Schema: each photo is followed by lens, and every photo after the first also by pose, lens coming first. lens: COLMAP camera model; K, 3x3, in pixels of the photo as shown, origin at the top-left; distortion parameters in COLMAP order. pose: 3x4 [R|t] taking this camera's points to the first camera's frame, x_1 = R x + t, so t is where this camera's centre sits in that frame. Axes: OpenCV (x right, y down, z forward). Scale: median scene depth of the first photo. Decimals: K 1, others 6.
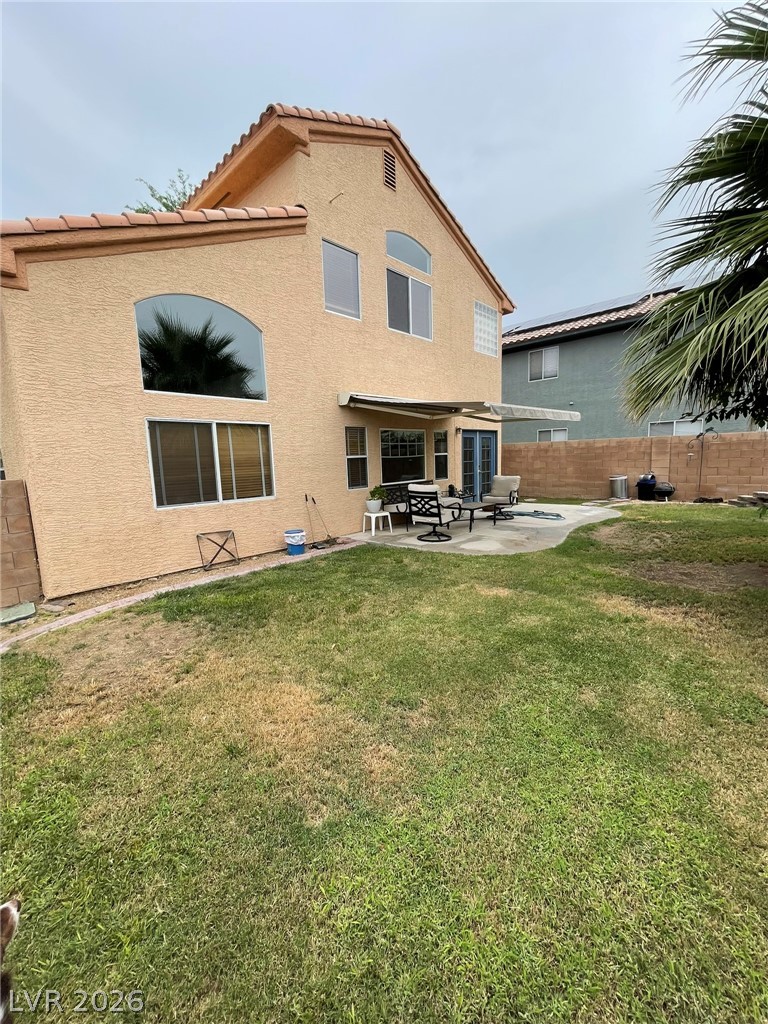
lens RADIAL K [[414.1, 0, 387.1], [0, 414.1, 517.2], [0, 0, 1]] dist [-0.001026, -0.000160]
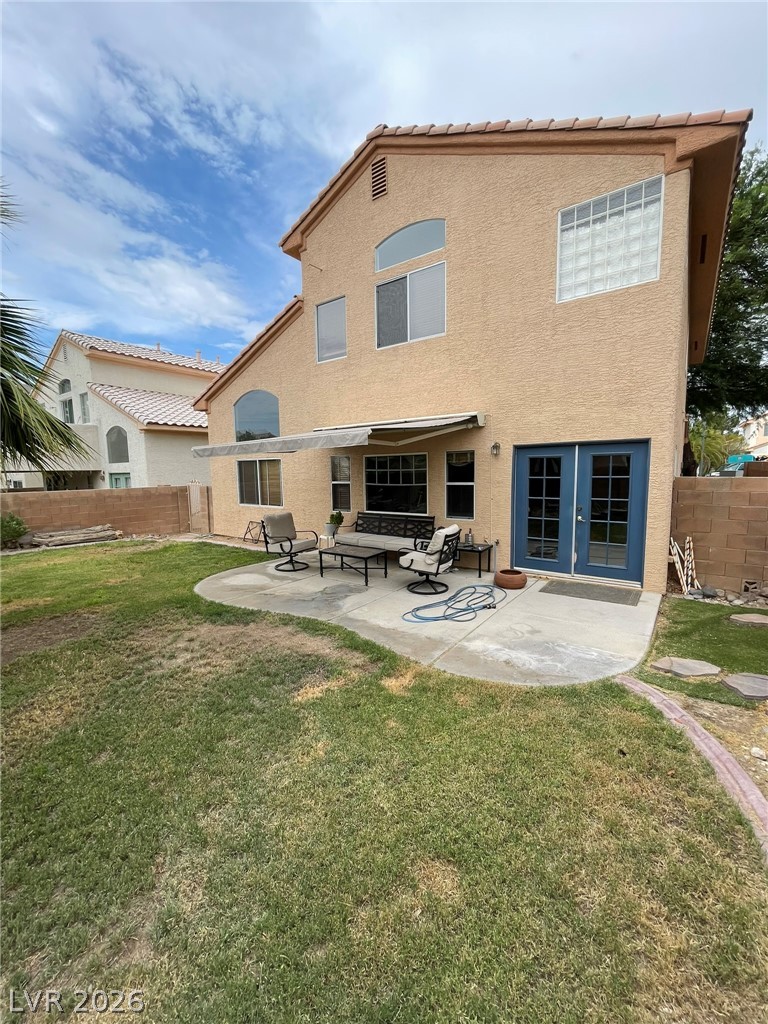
lens RADIAL K [[414.1, 0, 387.1], [0, 414.1, 517.2], [0, 0, 1]] dist [-0.001026, -0.000160]
pose [[0.126736, 0.148143, -0.980812, 1.149767], [-0.131777, 0.982535, 0.131376, -0.240277], [0.983144, 0.112598, 0.144045, 1.079708]]
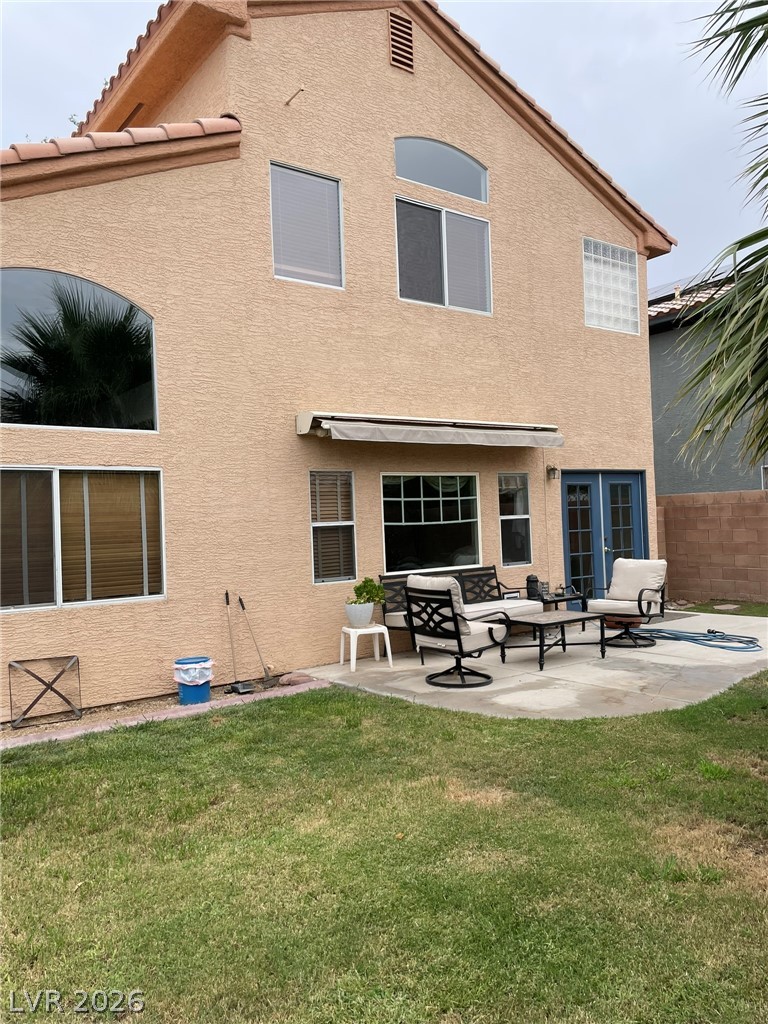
lens RADIAL K [[776.4, 0, 384.0], [0, 776.4, 512.0], [0, 0, 1]] dist [0.093873, -0.125645]
pose [[0.984218, -0.005945, -0.176858, 0.197063], [-0.020826, 0.988598, -0.149130, -0.009675], [0.175728, 0.150460, 0.972873, 0.001624]]
